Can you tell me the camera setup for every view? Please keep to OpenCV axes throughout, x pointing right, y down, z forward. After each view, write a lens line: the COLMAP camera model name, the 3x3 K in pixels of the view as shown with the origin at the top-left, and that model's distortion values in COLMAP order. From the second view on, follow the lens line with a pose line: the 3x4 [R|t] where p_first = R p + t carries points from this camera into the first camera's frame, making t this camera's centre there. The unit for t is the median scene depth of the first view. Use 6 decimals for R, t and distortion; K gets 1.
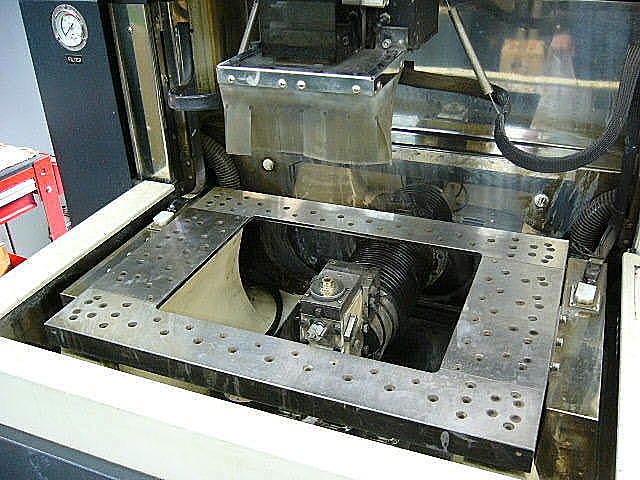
lens RADIAL K [[665.9, 0, 334.1], [0, 665.9, 238.7], [0, 0, 1]] dist [-0.067200, -0.002832]
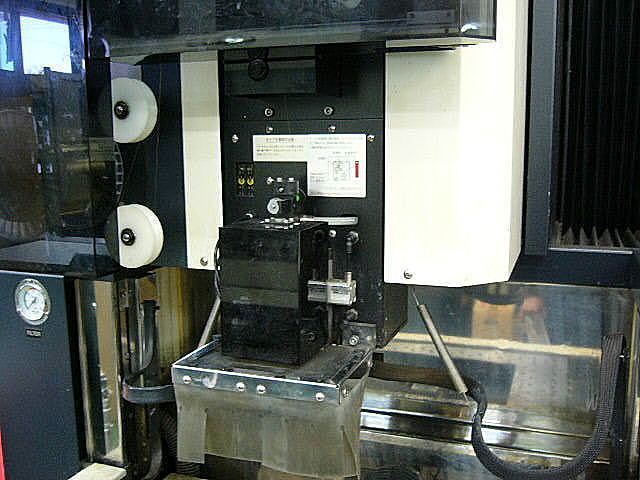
lens RADIAL K [[665.9, 0, 334.1], [0, 665.9, 238.7], [0, 0, 1]] dist [-0.067200, -0.002832]
pose [[0.999370, 0.014964, 0.032175, 0.015628], [-0.002629, 0.935467, -0.353404, -0.081805], [-0.035387, 0.353097, 0.934917, 0.044336]]
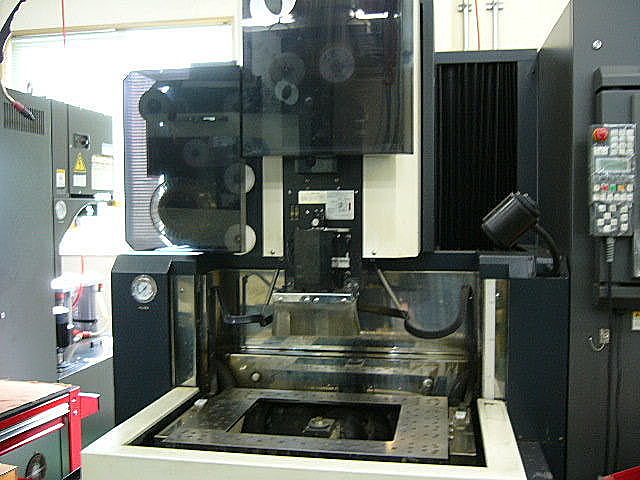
lens RADIAL K [[665.9, 0, 334.1], [0, 665.9, 238.7], [0, 0, 1]] dist [-0.067200, -0.002832]
pose [[0.978669, 0.012061, 0.205090, -0.348278], [0.081734, 0.893014, -0.442544, 0.432623], [-0.188486, 0.449867, 0.872979, -0.766891]]
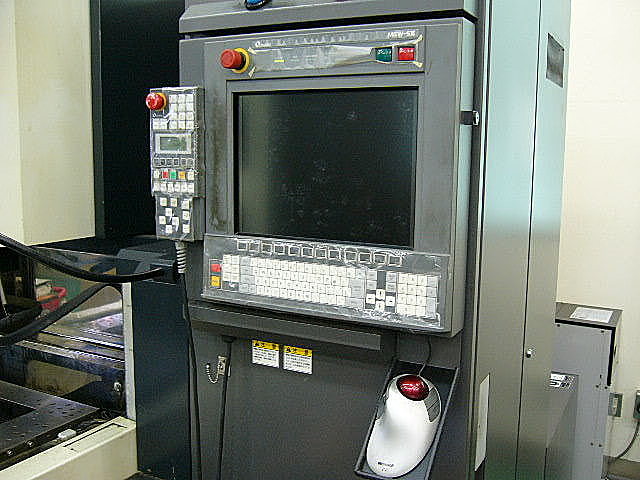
lens RADIAL K [[665.9, 0, 334.1], [0, 665.9, 238.7], [0, 0, 1]] dist [-0.067200, -0.002832]
pose [[0.993637, 0.051165, -0.100339, 1.160195], [-0.084395, 0.928177, -0.362442, 0.161920], [0.074588, 0.368604, 0.926589, -0.574893]]
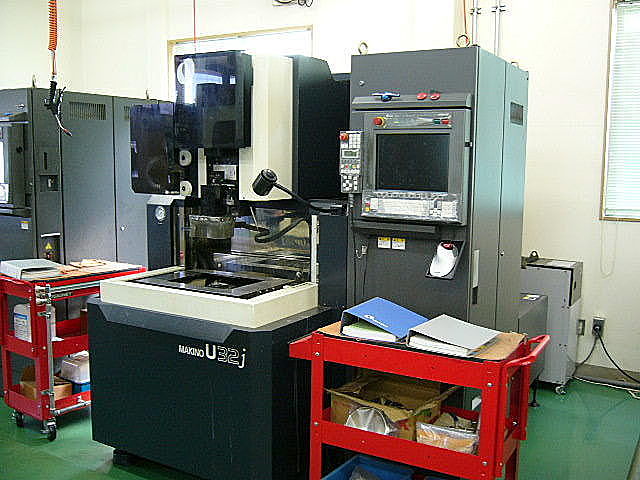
lens RADIAL K [[665.9, 0, 334.1], [0, 665.9, 238.7], [0, 0, 1]] dist [-0.067200, -0.002832]
pose [[0.987837, 0.055039, -0.145427, 1.122917], [-0.106073, 0.922382, -0.371431, 1.115451], [0.113696, 0.382339, 0.917001, -2.246064]]
